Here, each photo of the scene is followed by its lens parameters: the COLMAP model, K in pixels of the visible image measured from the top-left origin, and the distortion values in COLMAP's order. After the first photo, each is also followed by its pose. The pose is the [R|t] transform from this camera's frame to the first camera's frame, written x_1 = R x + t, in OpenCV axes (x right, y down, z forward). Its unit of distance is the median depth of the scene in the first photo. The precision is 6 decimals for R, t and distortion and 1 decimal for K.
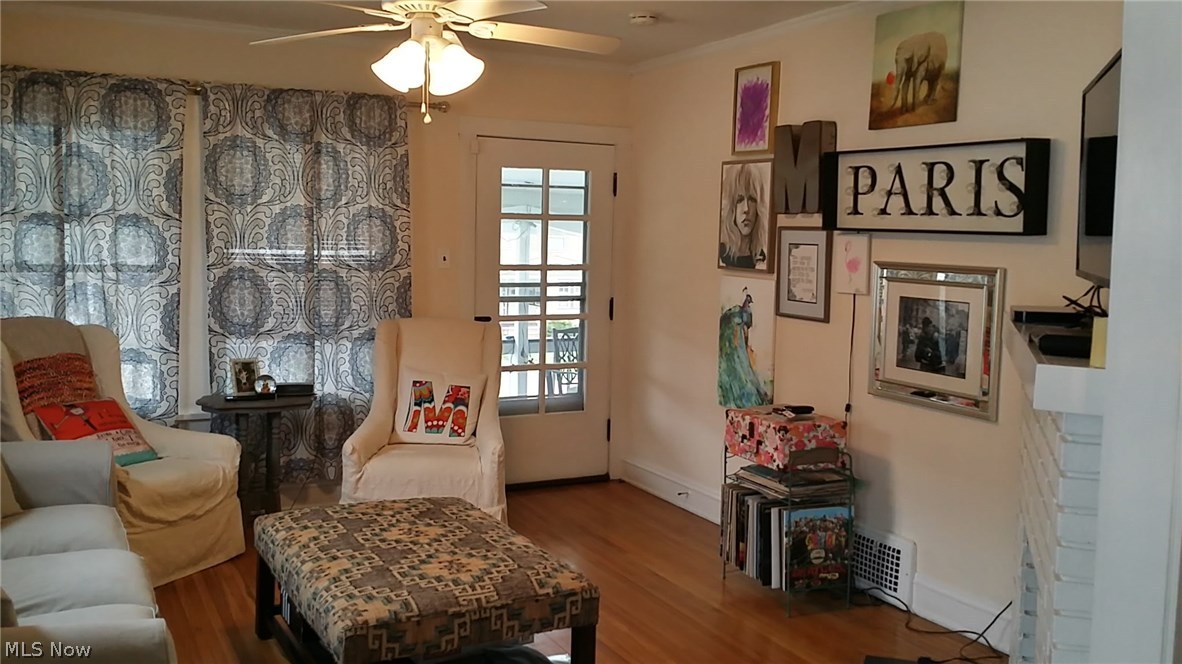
lens RADIAL K [[1097.5, 0, 594.2], [0, 1097.5, 314.5], [0, 0, 1]] dist [0.140947, -0.366980]
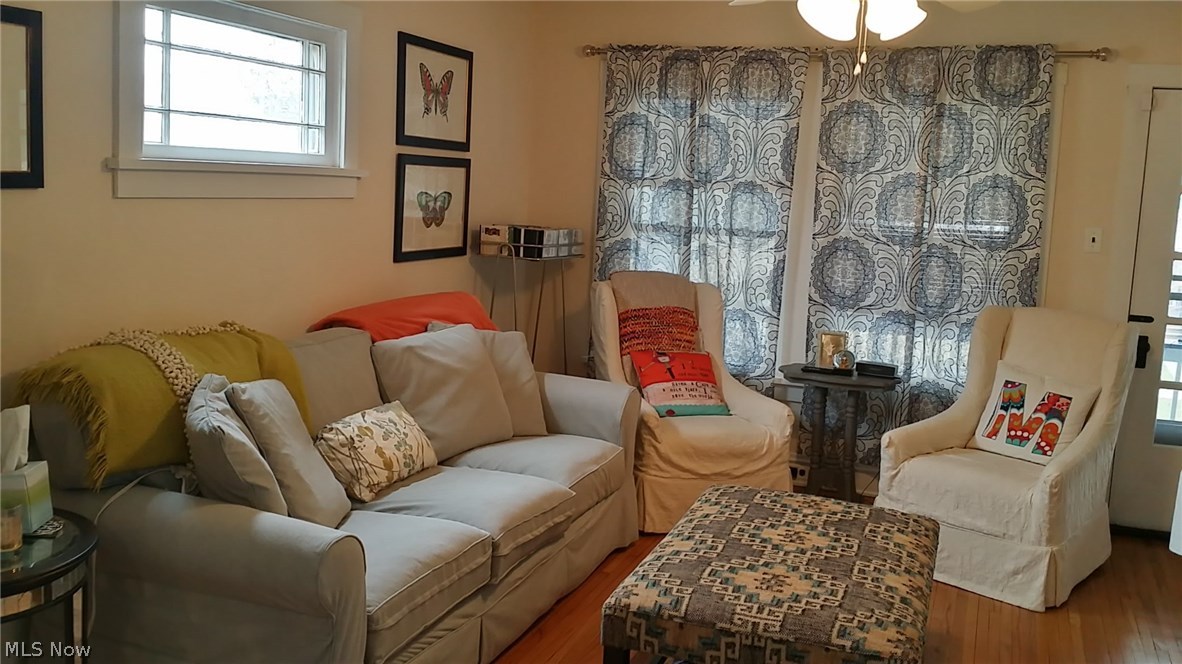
lens RADIAL K [[1097.5, 0, 594.2], [0, 1097.5, 314.5], [0, 0, 1]] dist [0.140947, -0.366980]
pose [[0.668157, 0.102864, -0.736876, 0.262986], [-0.085547, 0.994450, 0.061251, -0.016546], [0.739086, 0.022112, 0.673248, 0.193006]]
